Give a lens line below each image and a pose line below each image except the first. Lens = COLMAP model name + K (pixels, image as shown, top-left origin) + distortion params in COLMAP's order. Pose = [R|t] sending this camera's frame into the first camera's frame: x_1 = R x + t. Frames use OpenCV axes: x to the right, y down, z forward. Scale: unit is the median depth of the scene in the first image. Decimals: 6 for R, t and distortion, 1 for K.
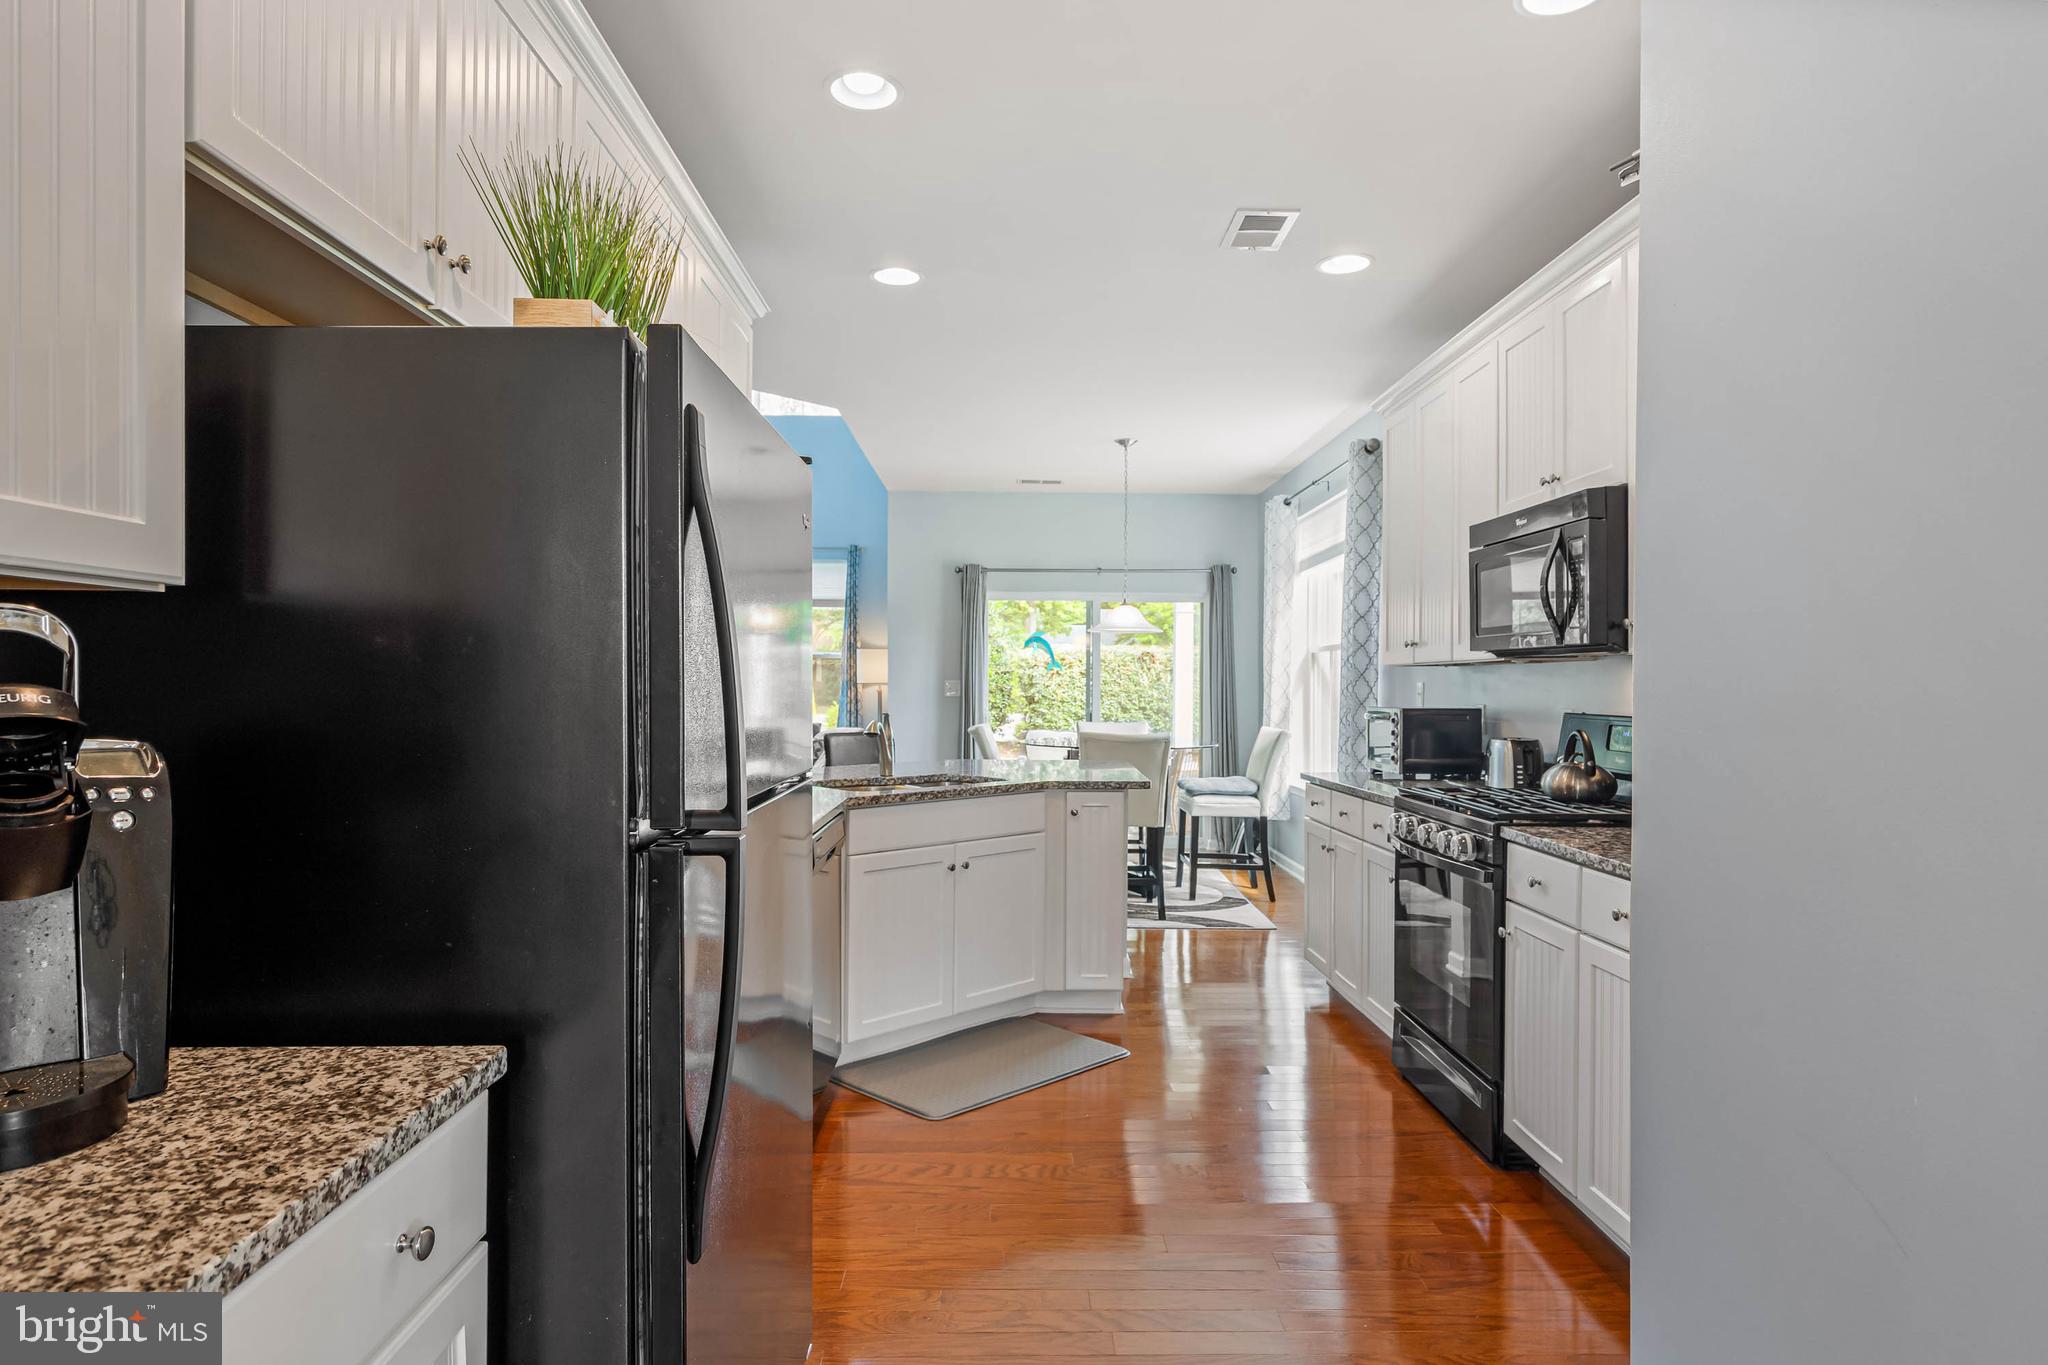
lens RADIAL K [[1080.6, 0, 1023.8], [0, 1080.6, 684.5], [0, 0, 1]] dist [0.000329, 0.000030]
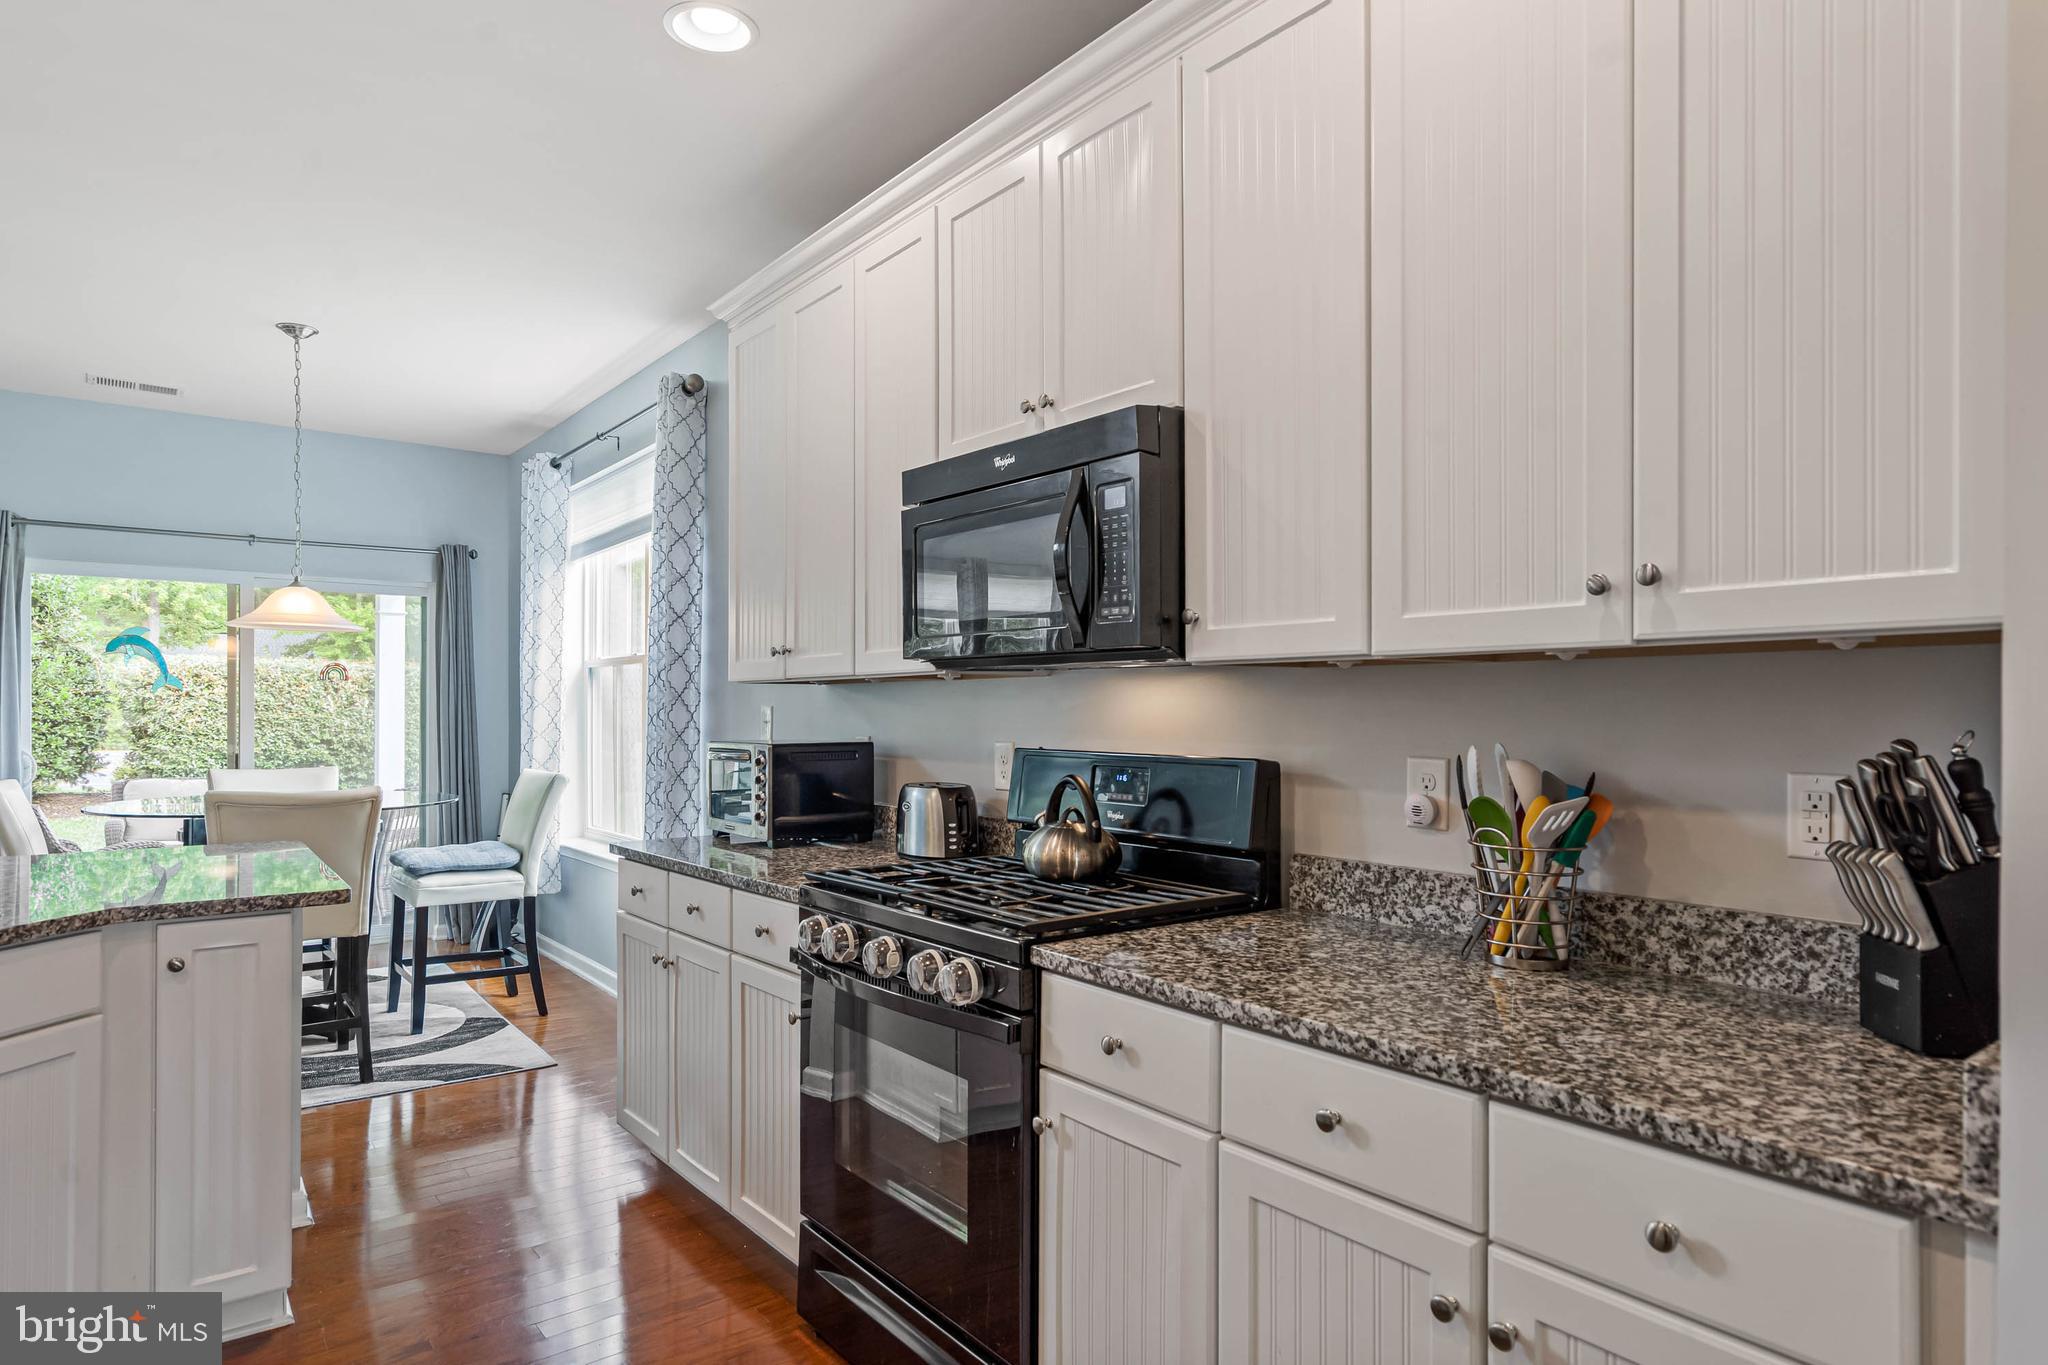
lens RADIAL K [[1147.2, 0, 1027.1], [0, 1147.2, 707.9], [0, 0, 1]] dist [0.002510, 0.000981]
pose [[0.791362, -0.002997, 0.611341, 0.024275], [0.003629, 0.999993, 0.000205, -0.000437], [-0.611337, 0.002056, 0.791367, 0.239490]]
